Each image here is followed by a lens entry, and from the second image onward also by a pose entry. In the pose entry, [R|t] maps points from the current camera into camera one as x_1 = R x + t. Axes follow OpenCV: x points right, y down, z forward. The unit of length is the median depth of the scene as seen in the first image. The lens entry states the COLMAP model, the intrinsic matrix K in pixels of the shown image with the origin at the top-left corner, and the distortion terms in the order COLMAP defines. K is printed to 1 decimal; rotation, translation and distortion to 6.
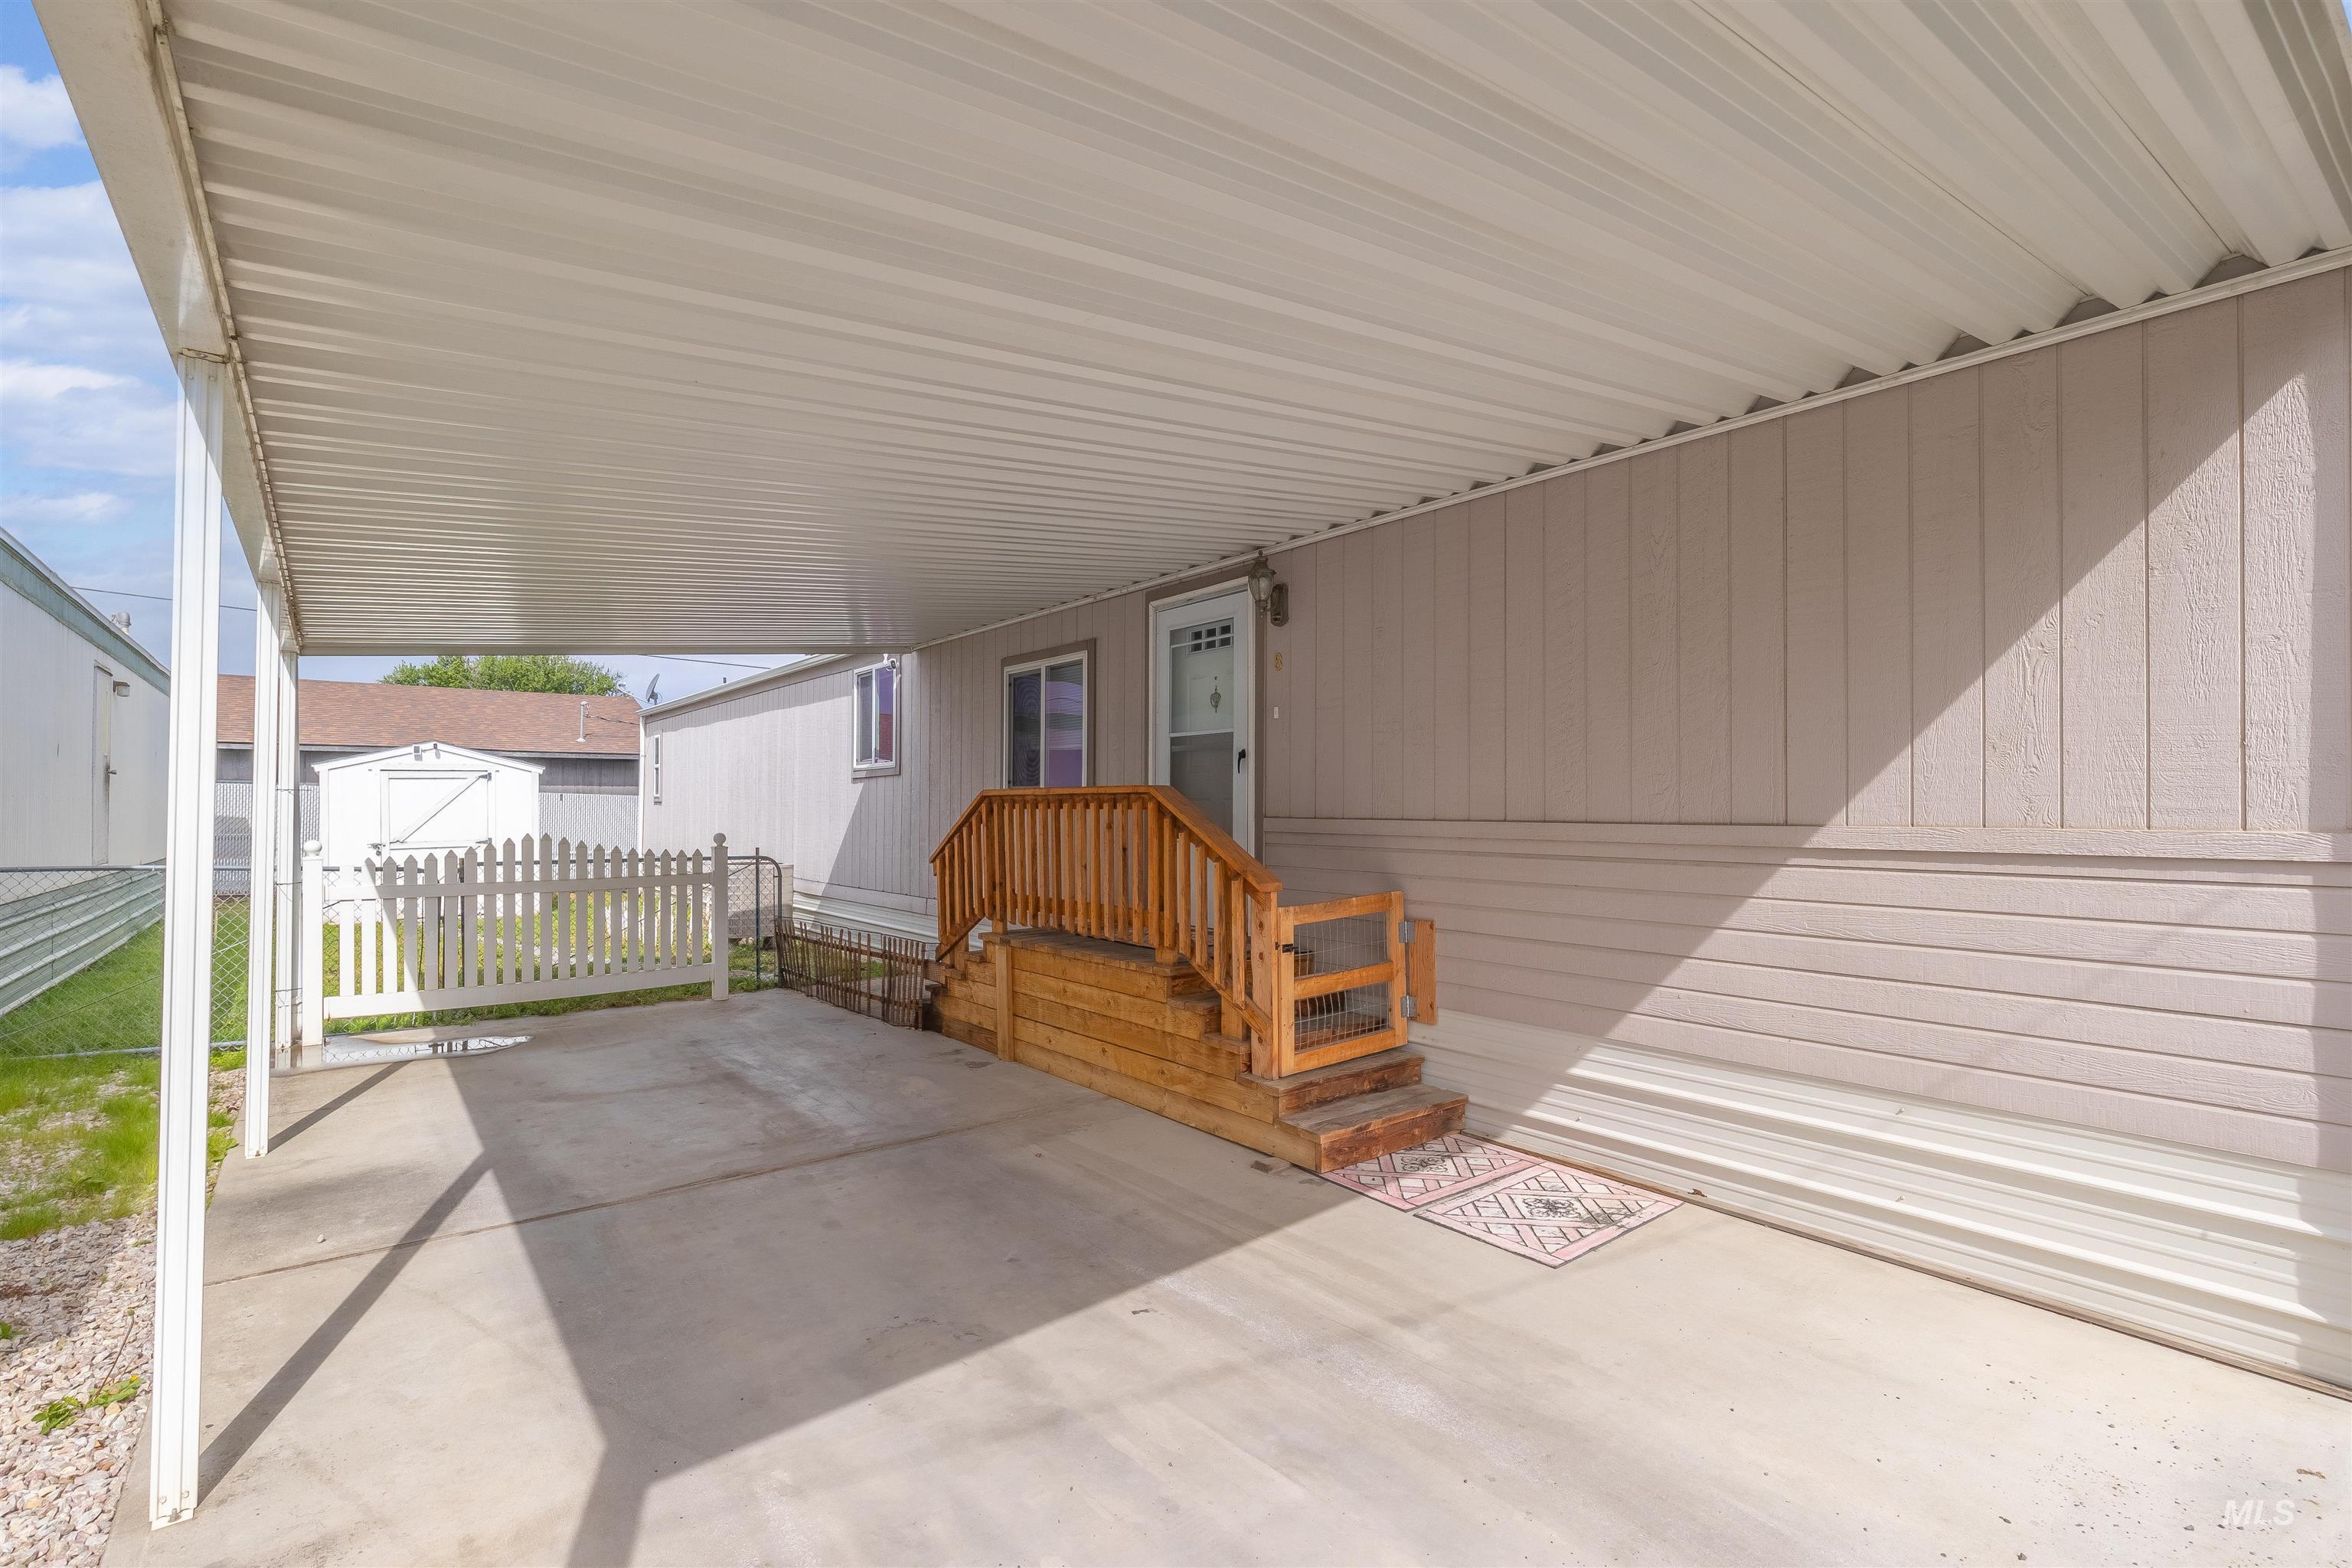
lens RADIAL K [[1058.8, 0, 1167.6], [0, 1058.8, 785.2], [0, 0, 1]] dist [0.011766, -0.000330]
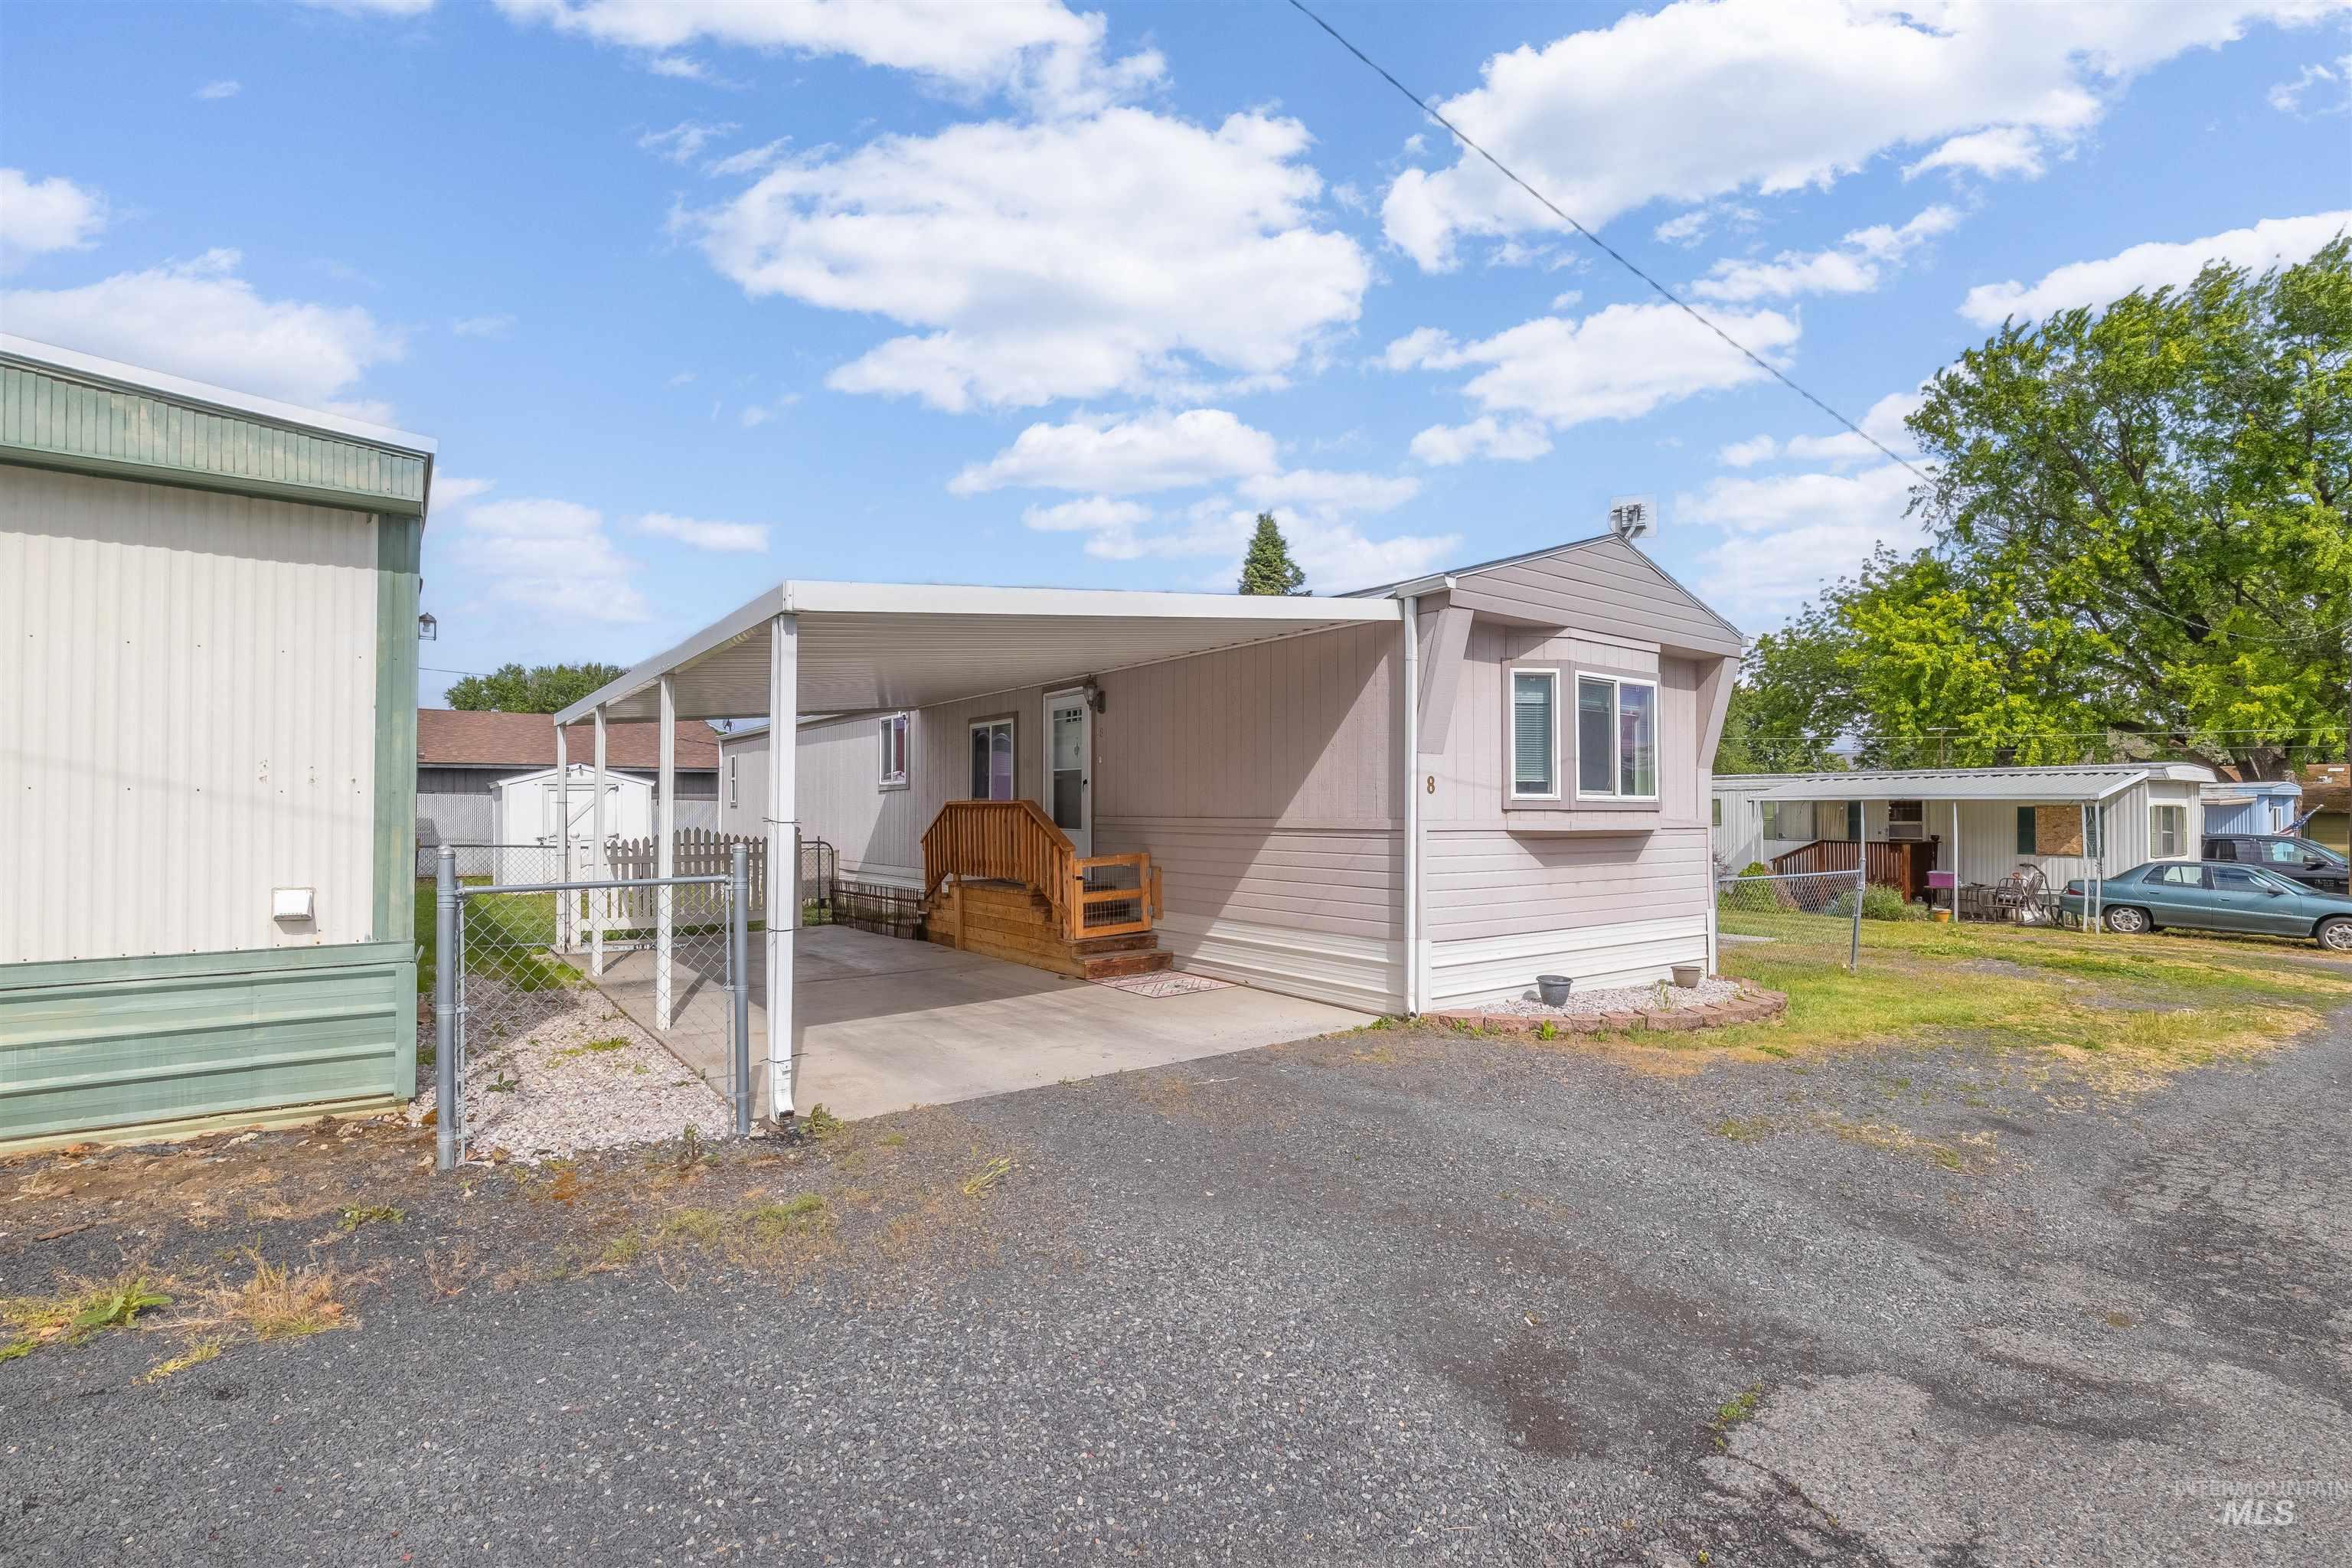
lens RADIAL K [[1060.1, 0, 1184.3], [0, 1060.1, 794.8], [0, 0, 1]] dist [0.000458, -0.000079]
pose [[0.999834, -0.003178, -0.017953, 0.280953], [0.003321, 0.999963, 0.007980, -0.021361], [0.017927, -0.008038, 0.999807, -0.853746]]
